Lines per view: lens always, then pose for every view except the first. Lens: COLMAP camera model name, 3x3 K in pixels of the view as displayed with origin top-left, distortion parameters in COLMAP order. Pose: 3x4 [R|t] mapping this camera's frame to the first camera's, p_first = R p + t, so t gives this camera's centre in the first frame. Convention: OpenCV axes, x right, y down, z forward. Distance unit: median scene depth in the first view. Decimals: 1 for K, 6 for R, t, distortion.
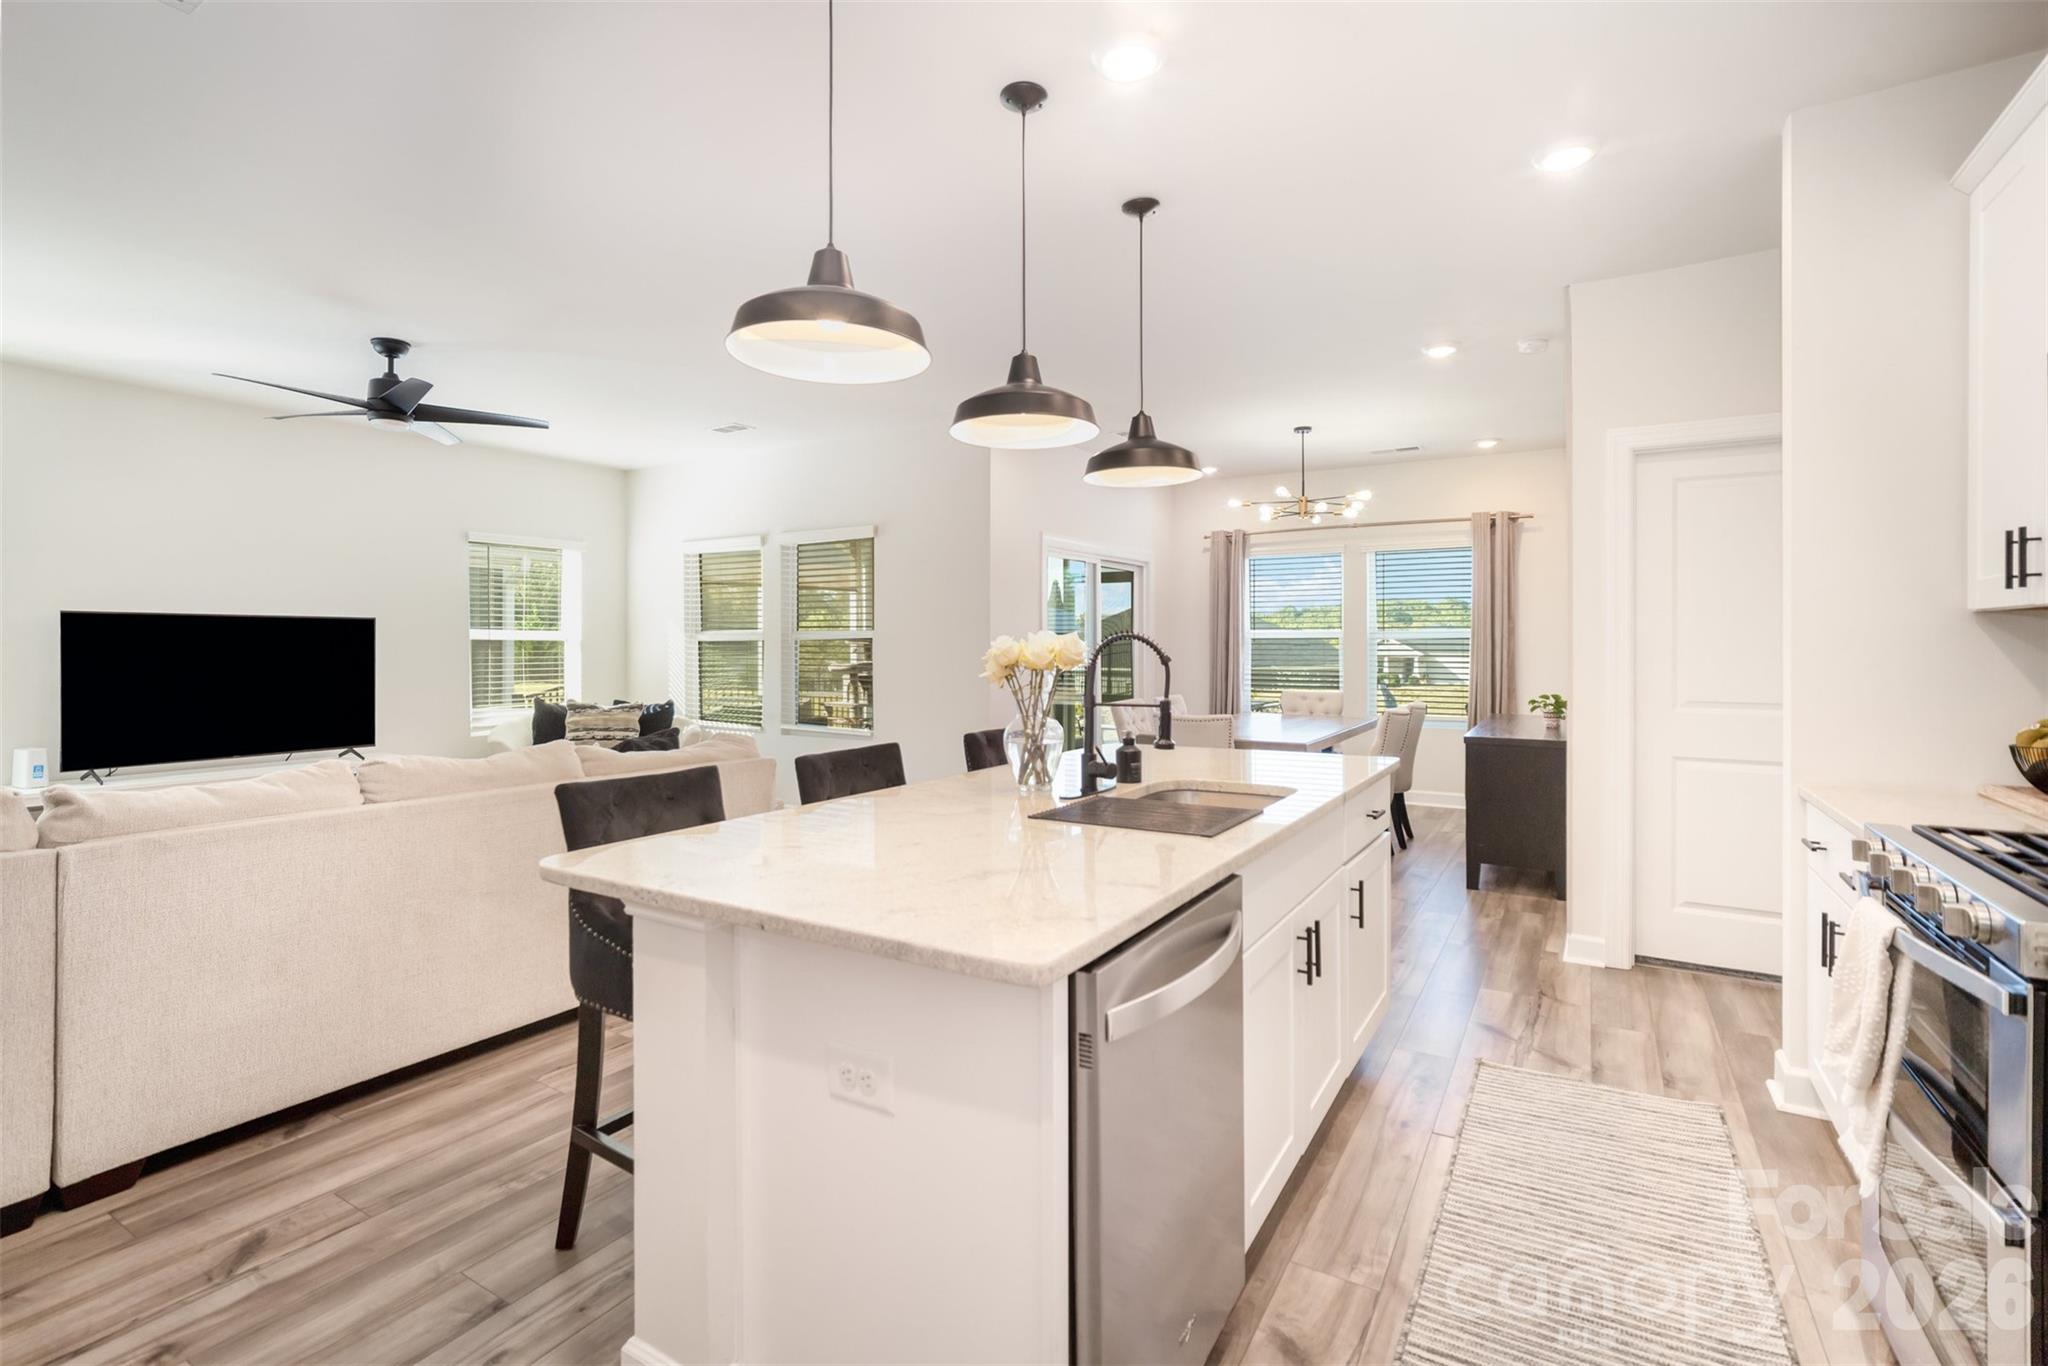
lens RADIAL K [[920.3, 0, 1060.4], [0, 920.3, 634.5], [0, 0, 1]] dist [0.001929, 0.002071]
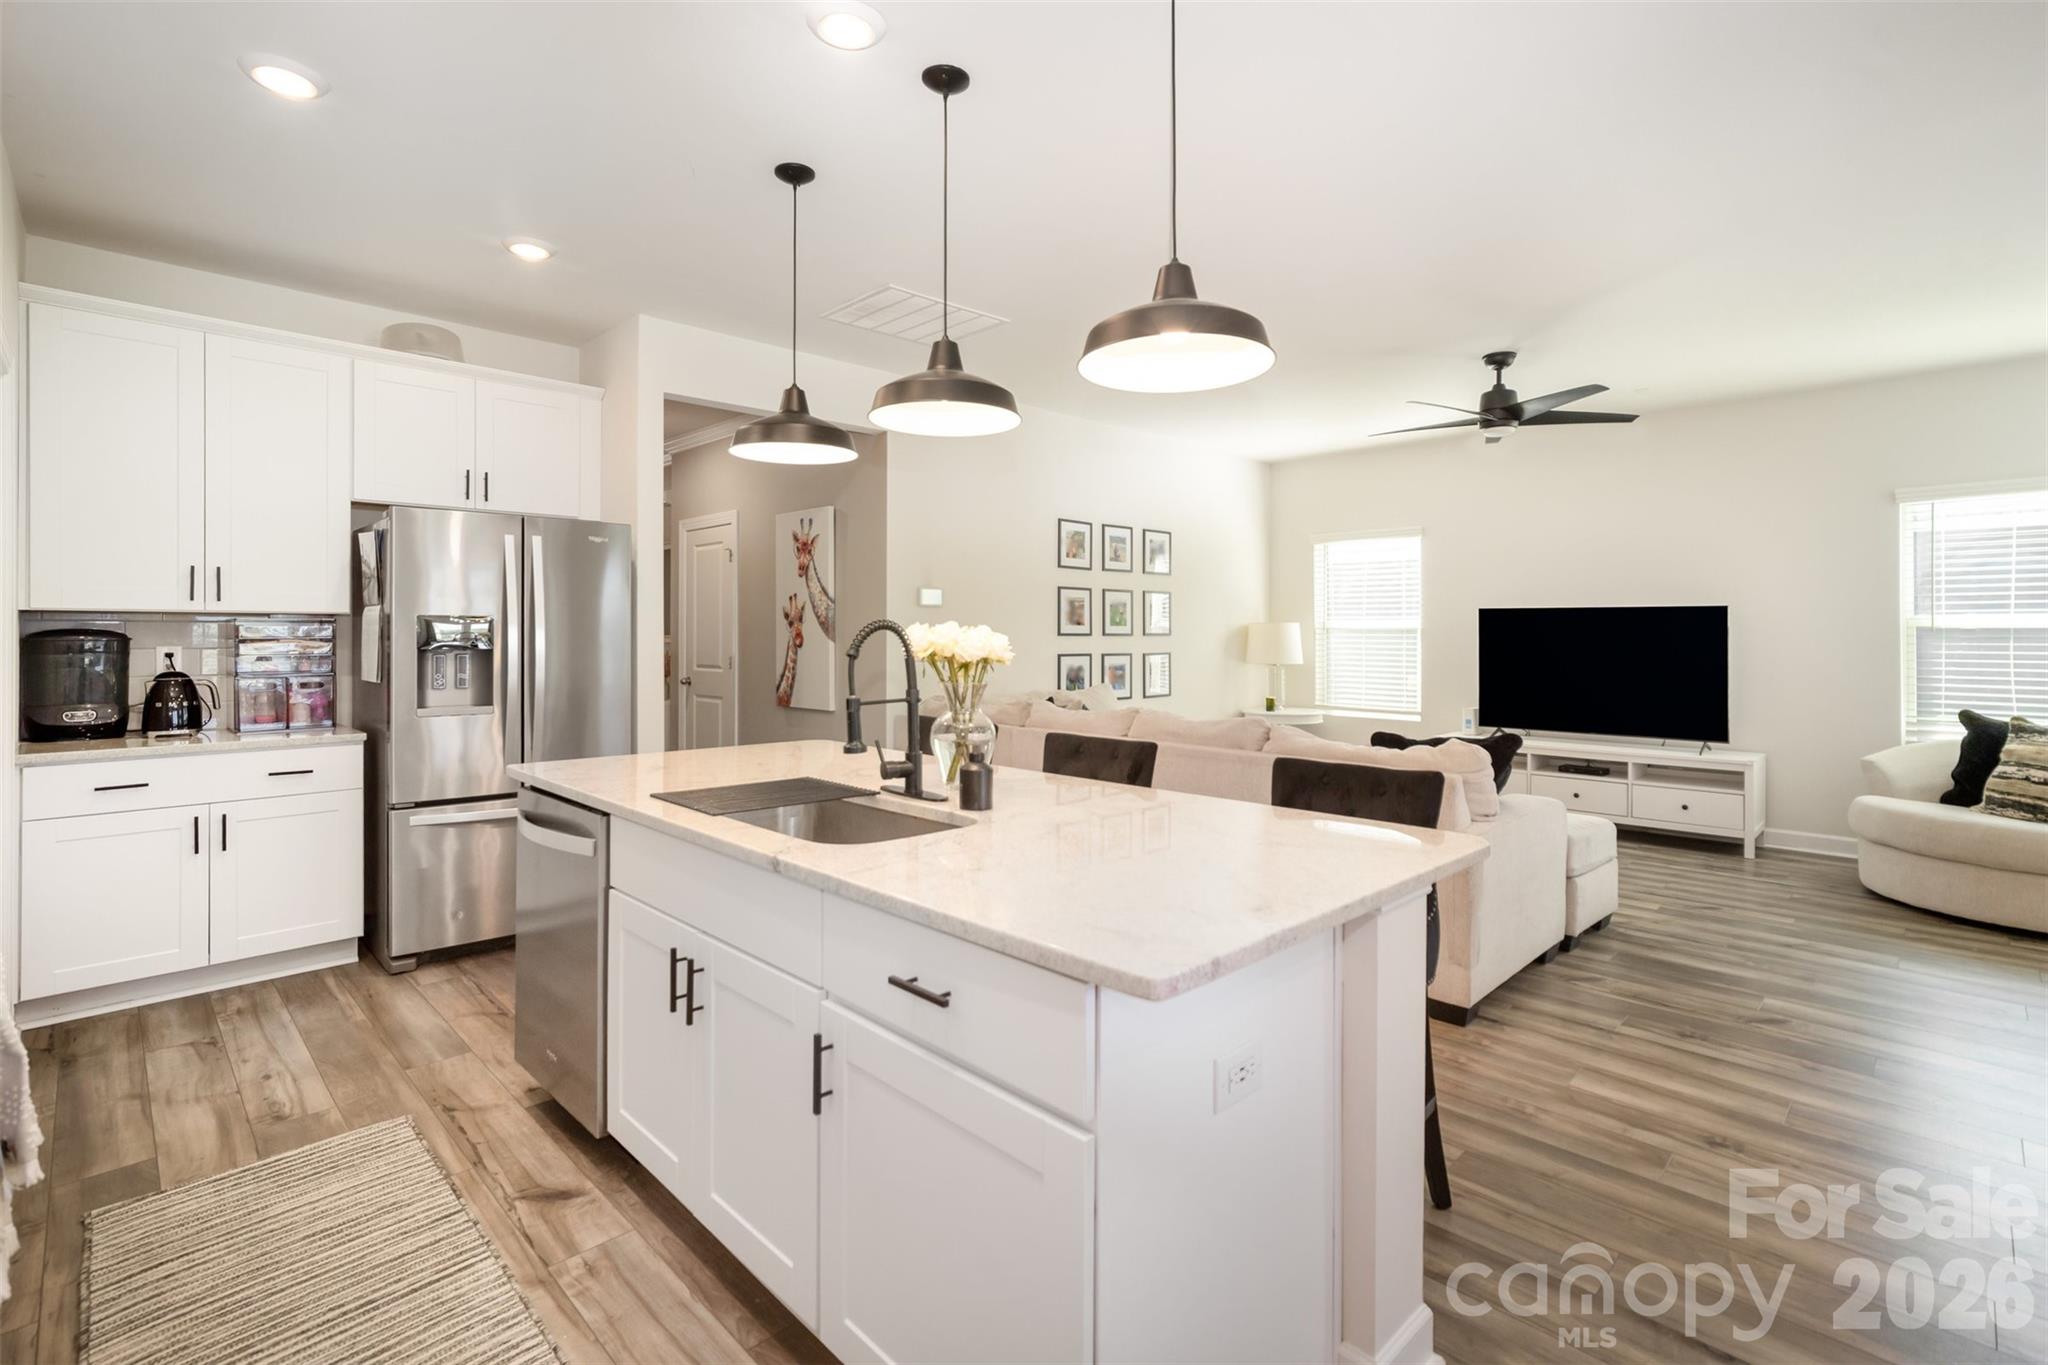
lens RADIAL K [[920.3, 0, 973.0], [0, 920.3, 641.0], [0, 0, 1]] dist [0.001929, 0.002071]
pose [[-0.278065, 0.009890, -0.960511, 1.058930], [0.007587, 0.999938, 0.008100, 0.014129], [0.960532, -0.005035, -0.278123, 1.551215]]
